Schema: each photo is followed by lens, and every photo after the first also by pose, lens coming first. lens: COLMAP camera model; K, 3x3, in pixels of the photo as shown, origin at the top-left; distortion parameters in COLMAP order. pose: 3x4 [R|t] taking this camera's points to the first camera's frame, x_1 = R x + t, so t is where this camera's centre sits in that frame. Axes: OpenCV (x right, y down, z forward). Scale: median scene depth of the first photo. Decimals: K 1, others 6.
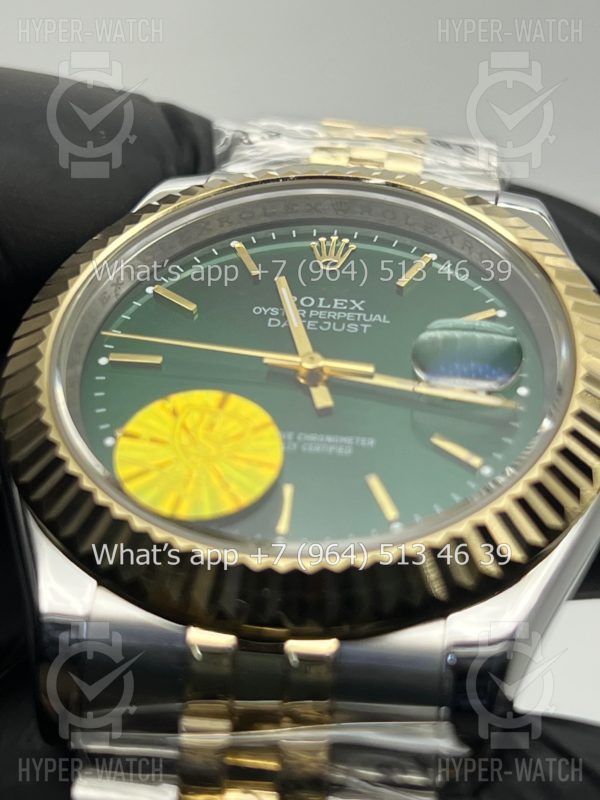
lens RADIAL K [[1911.1, 0, 301.1], [0, 1911.1, 399.3], [0, 0, 1]] dist [0.196441, 0.000000]
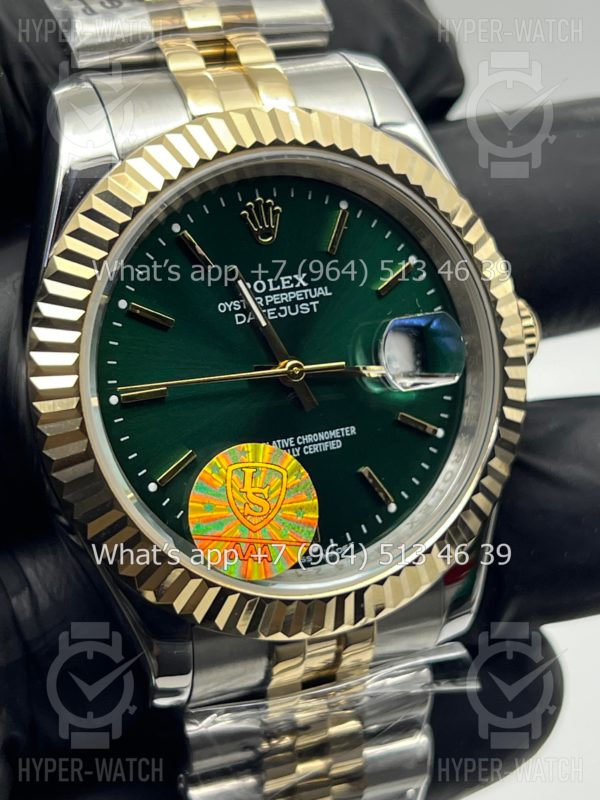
lens RADIAL K [[1911.1, 0, 300.8], [0, 1911.1, 401.1], [0, 0, 1]] dist [0.196441, 0.000000]
pose [[0.874447, -0.295099, 0.385044, -0.431896], [-0.055391, 0.727782, 0.683568, -0.778089], [-0.481949, -0.619072, 0.620061, 0.249955]]
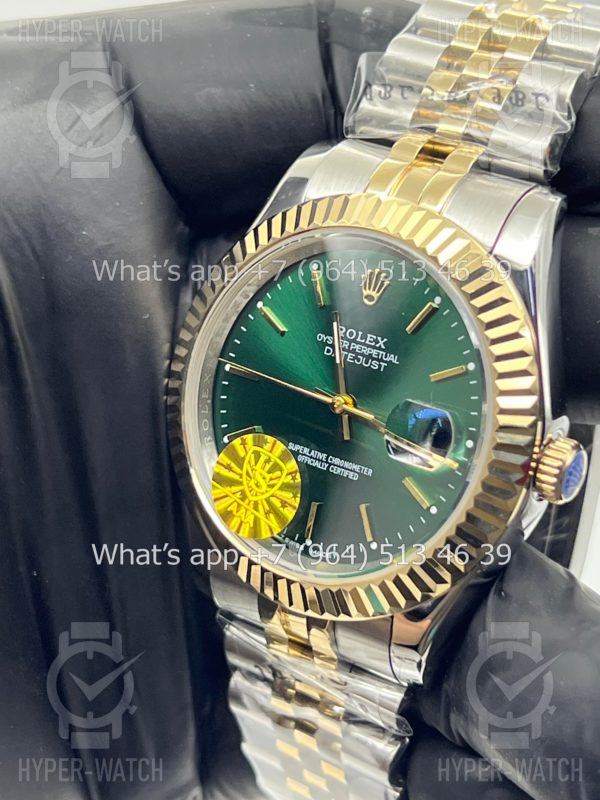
lens RADIAL K [[1911.1, 0, 294.6], [0, 1911.1, 395.4], [0, 0, 1]] dist [0.196441, 0.000000]
pose [[0.870587, 0.129270, -0.474728, 0.647043], [0.222498, 0.757133, 0.614202, -0.898671], [0.438830, -0.640343, 0.630388, 0.063297]]
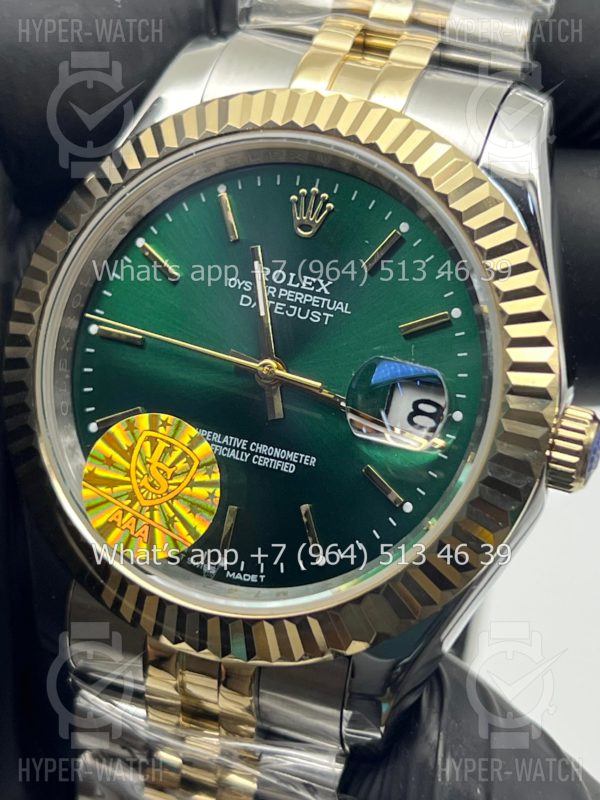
lens RADIAL K [[1911.1, 0, 302.3], [0, 1911.1, 396.7], [0, 0, 1]] dist [0.196441, 0.000000]
pose [[0.968683, 0.094934, -0.229436, 0.263599], [0.065118, 0.794553, 0.603693, -0.633606], [0.239610, -0.599727, 0.763488, 0.166217]]
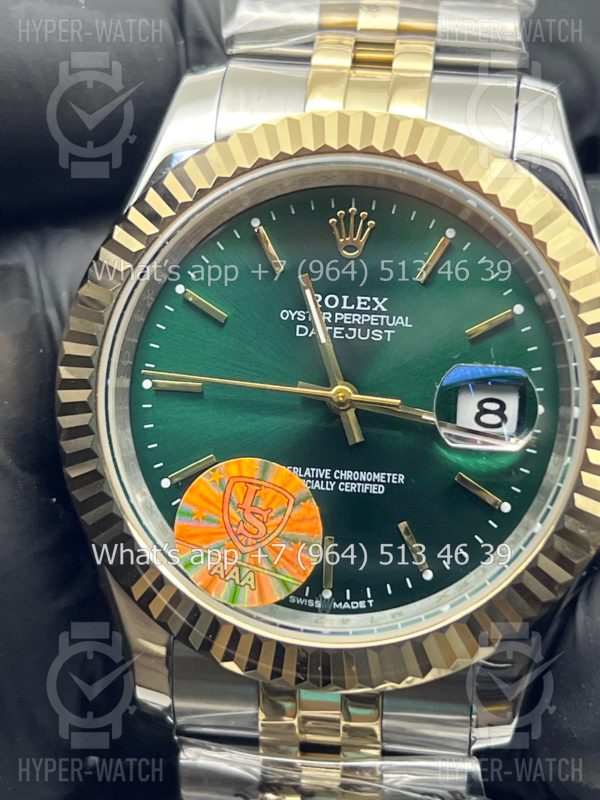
lens RADIAL K [[1911.1, 0, 307.0], [0, 1911.1, 393.1], [0, 0, 1]] dist [0.196441, 0.000000]
pose [[0.996662, -0.069475, -0.042869, 0.031203], [0.081004, 0.776376, 0.625043, -0.667675], [-0.010143, -0.626429, 0.779412, 0.159439]]
